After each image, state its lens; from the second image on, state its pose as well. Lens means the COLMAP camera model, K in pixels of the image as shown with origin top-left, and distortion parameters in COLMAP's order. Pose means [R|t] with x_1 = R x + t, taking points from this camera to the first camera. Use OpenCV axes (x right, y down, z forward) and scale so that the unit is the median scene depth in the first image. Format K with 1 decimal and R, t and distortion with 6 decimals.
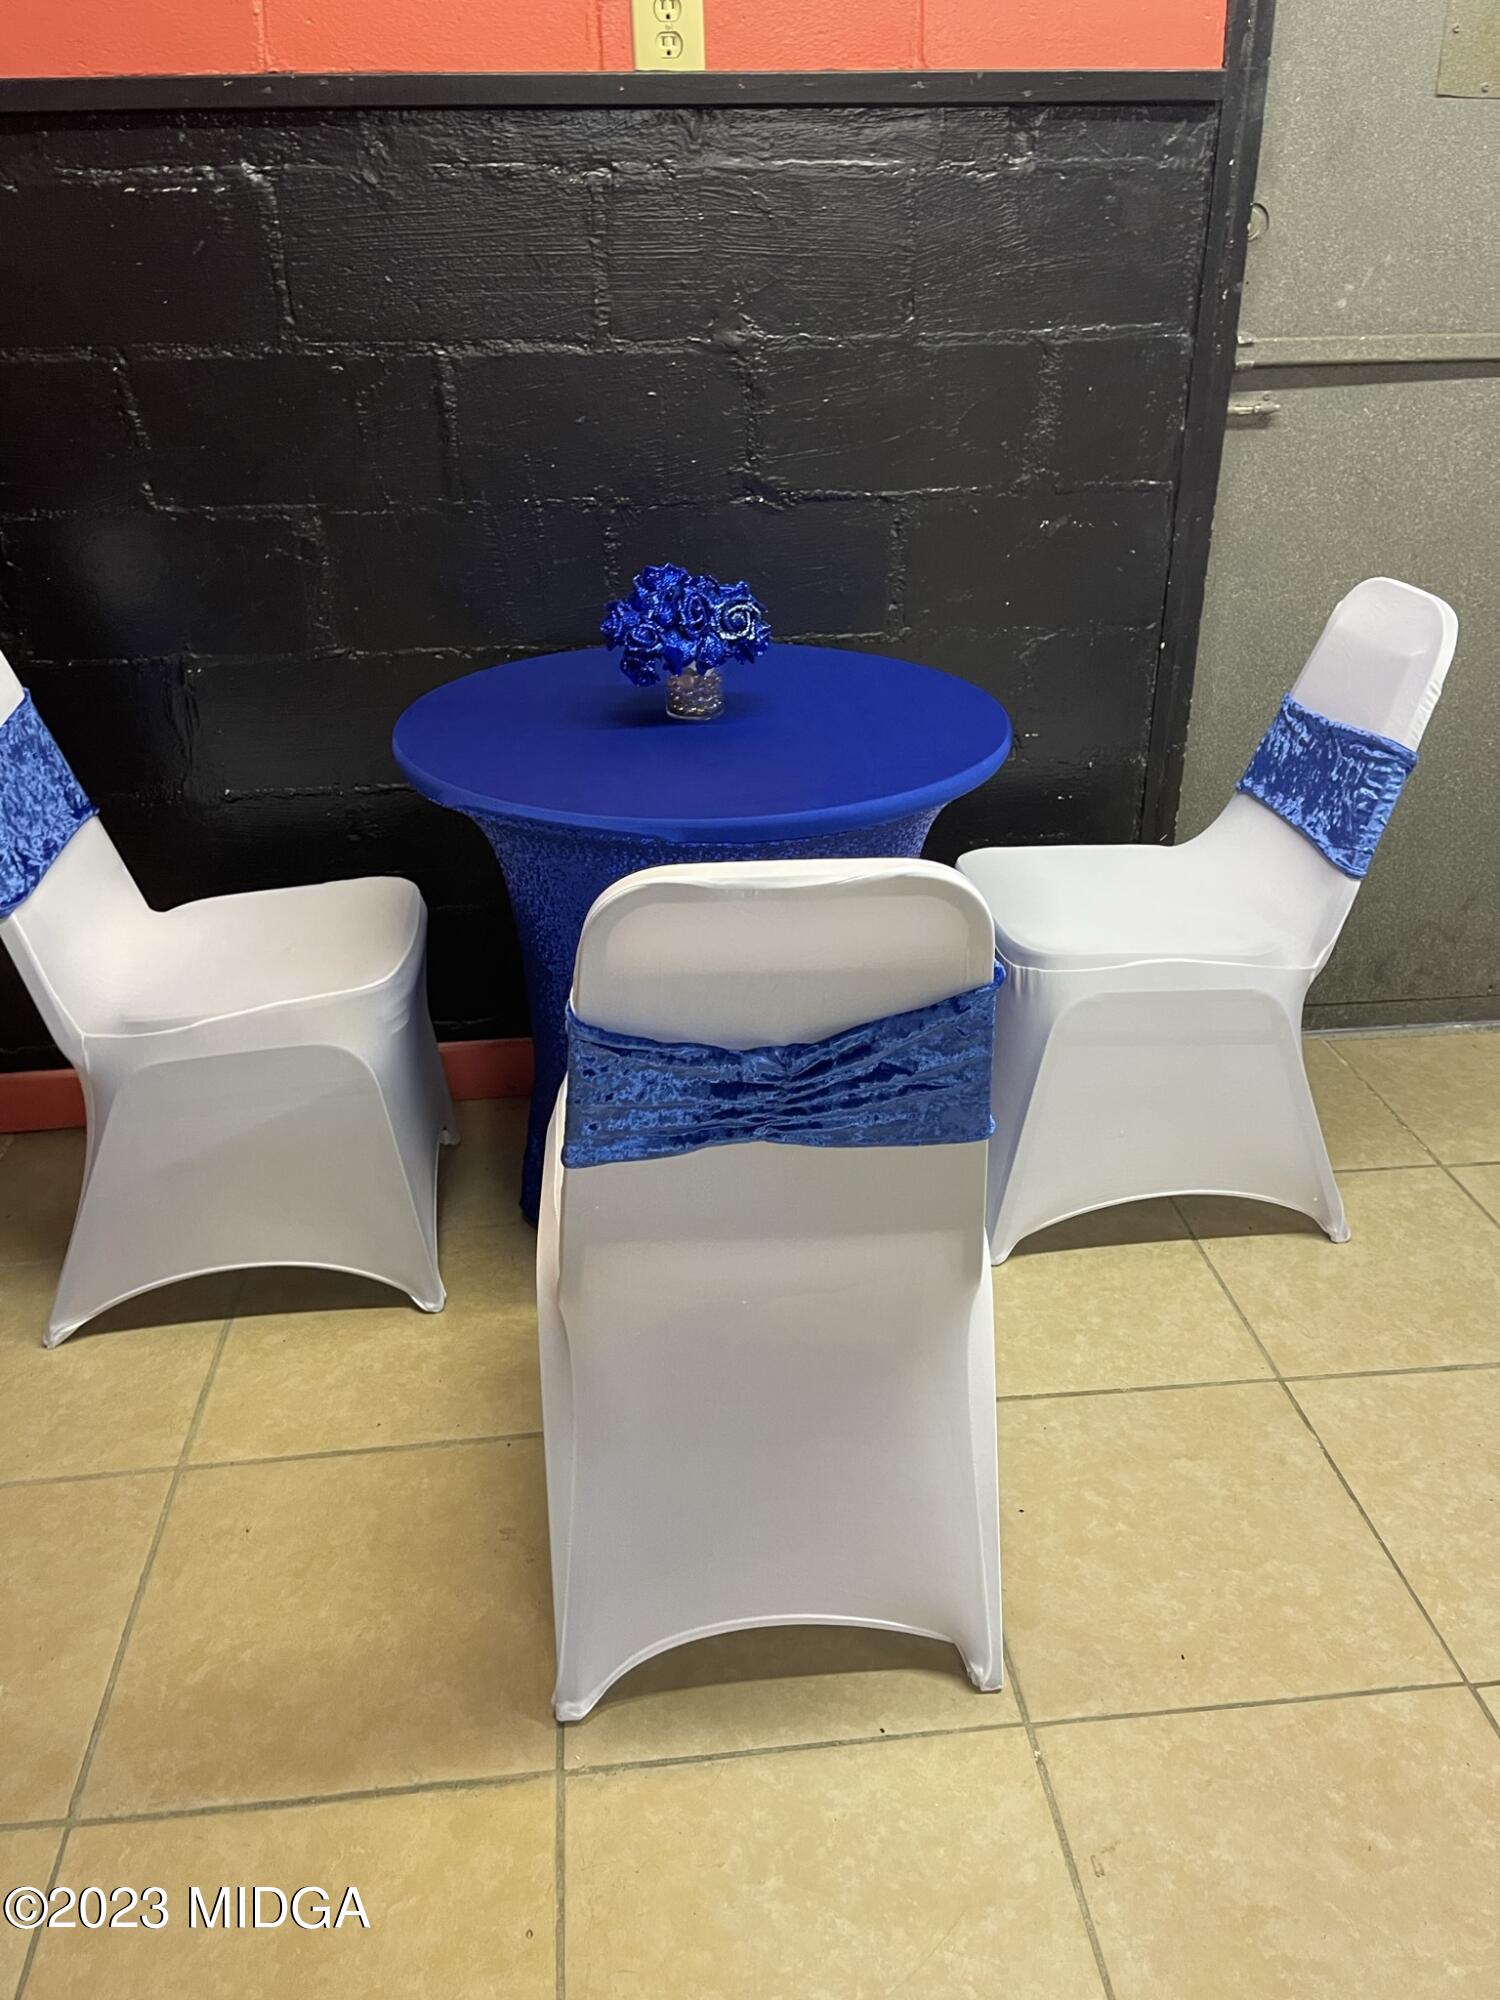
lens RADIAL K [[1511.5, 0, 744.5], [0, 1511.5, 1010.5], [0, 0, 1]] dist [0.053158, -0.057277]
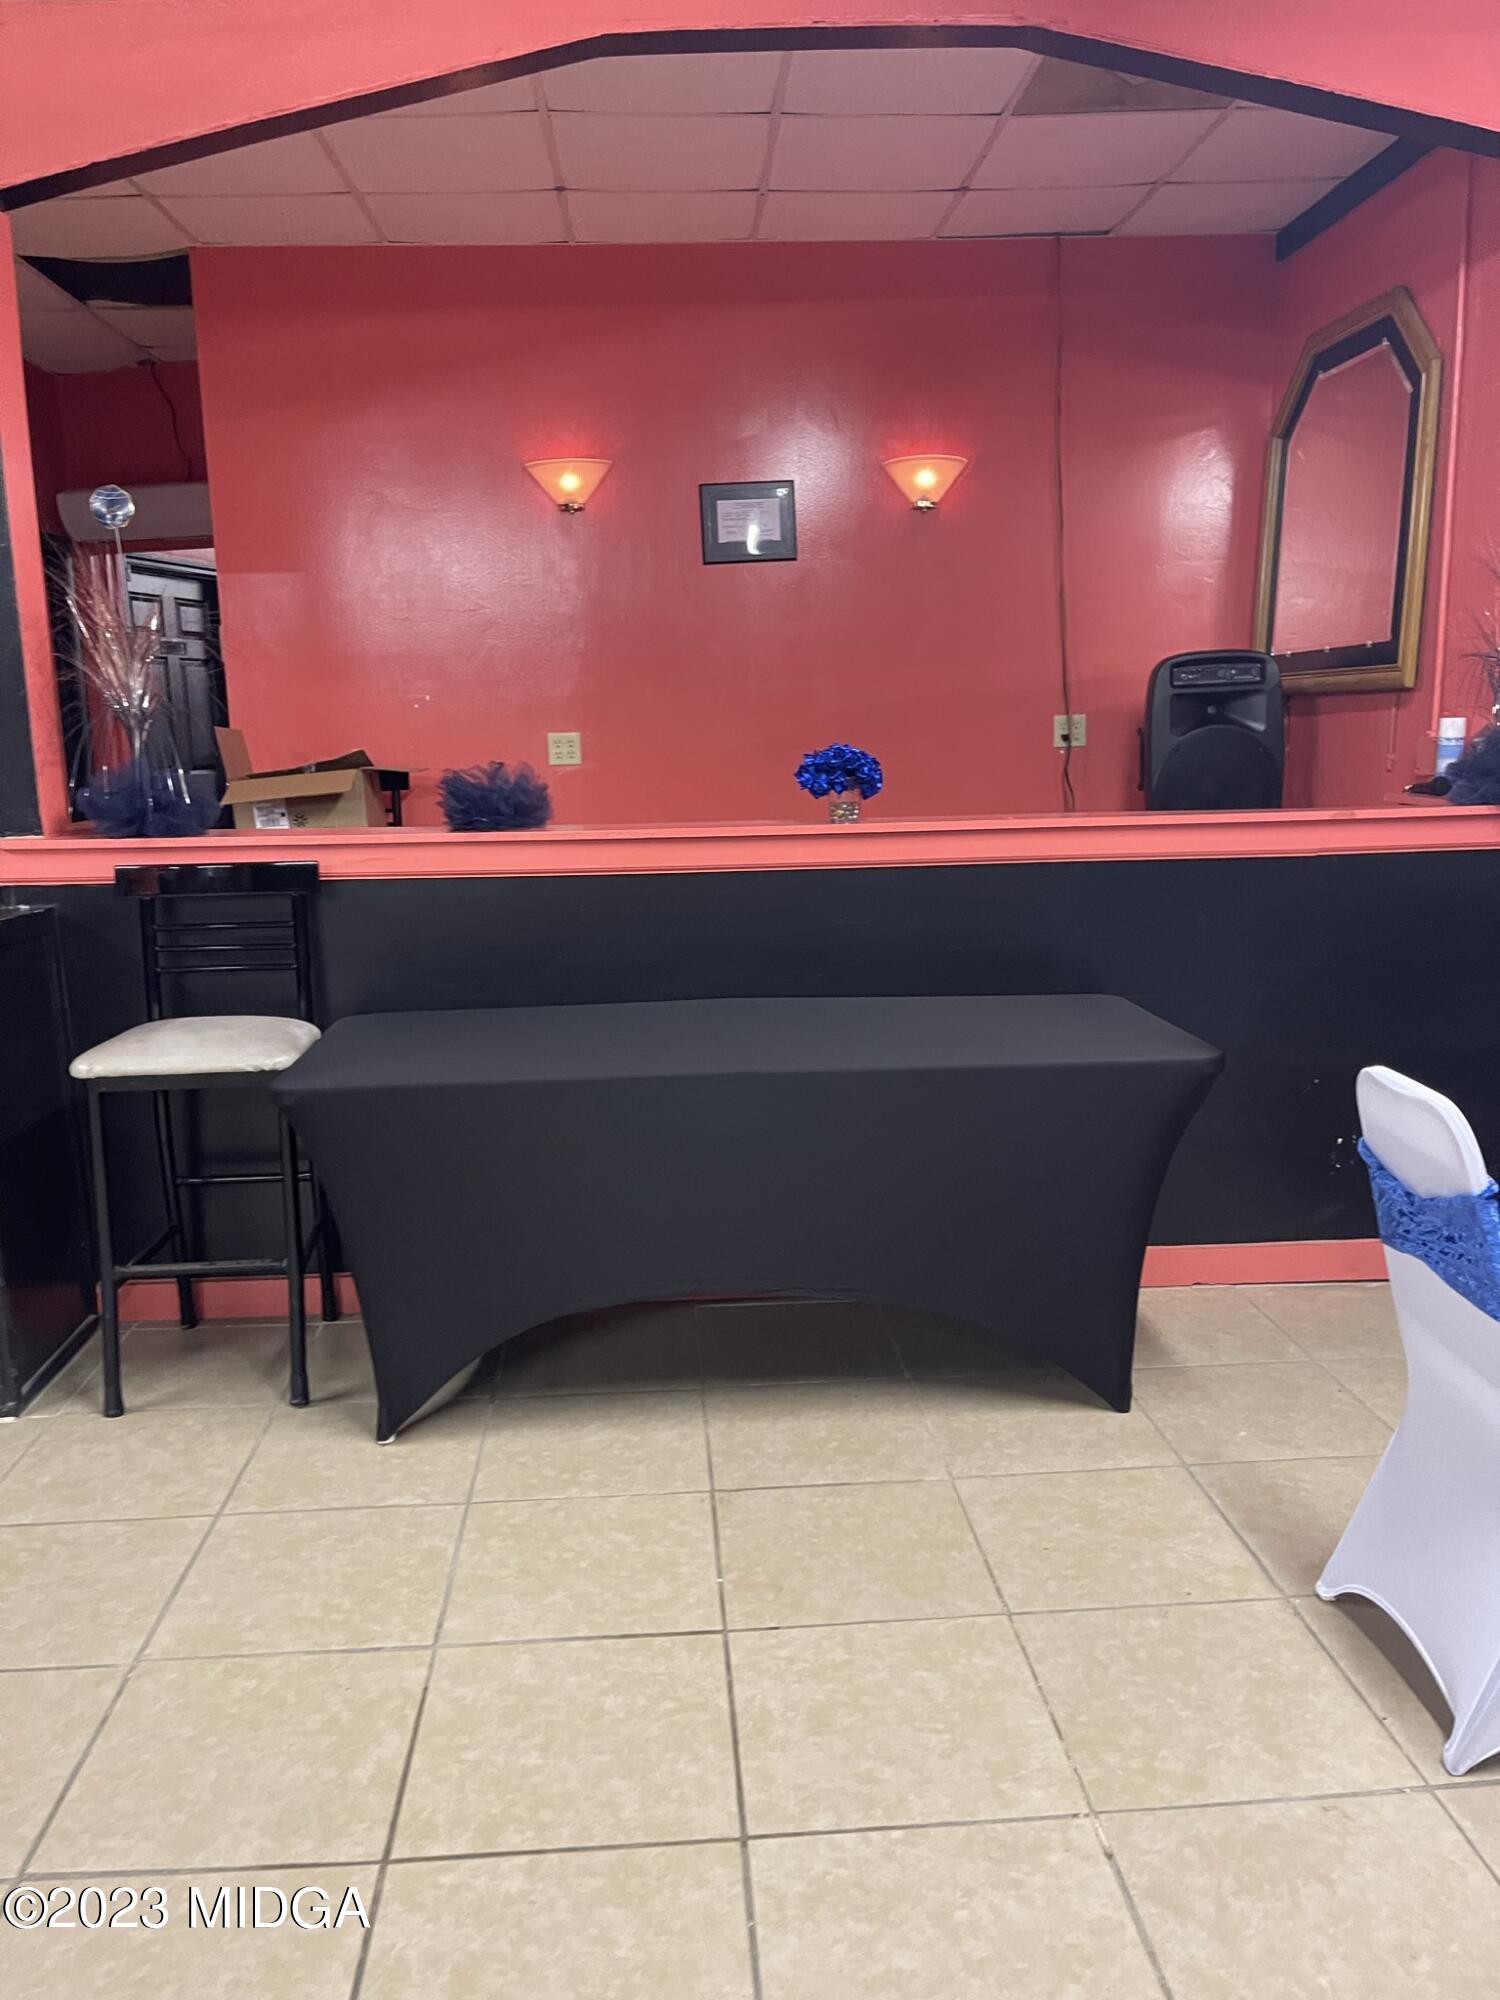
lens RADIAL K [[1511.5, 0, 744.5], [0, 1511.5, 1010.5], [0, 0, 1]] dist [0.053158, -0.057277]
pose [[-0.049738, 0.172385, -0.983773, 1.463762], [-0.436656, 0.882115, 0.176648, -0.113060], [0.898253, 0.438356, 0.031399, 0.119453]]
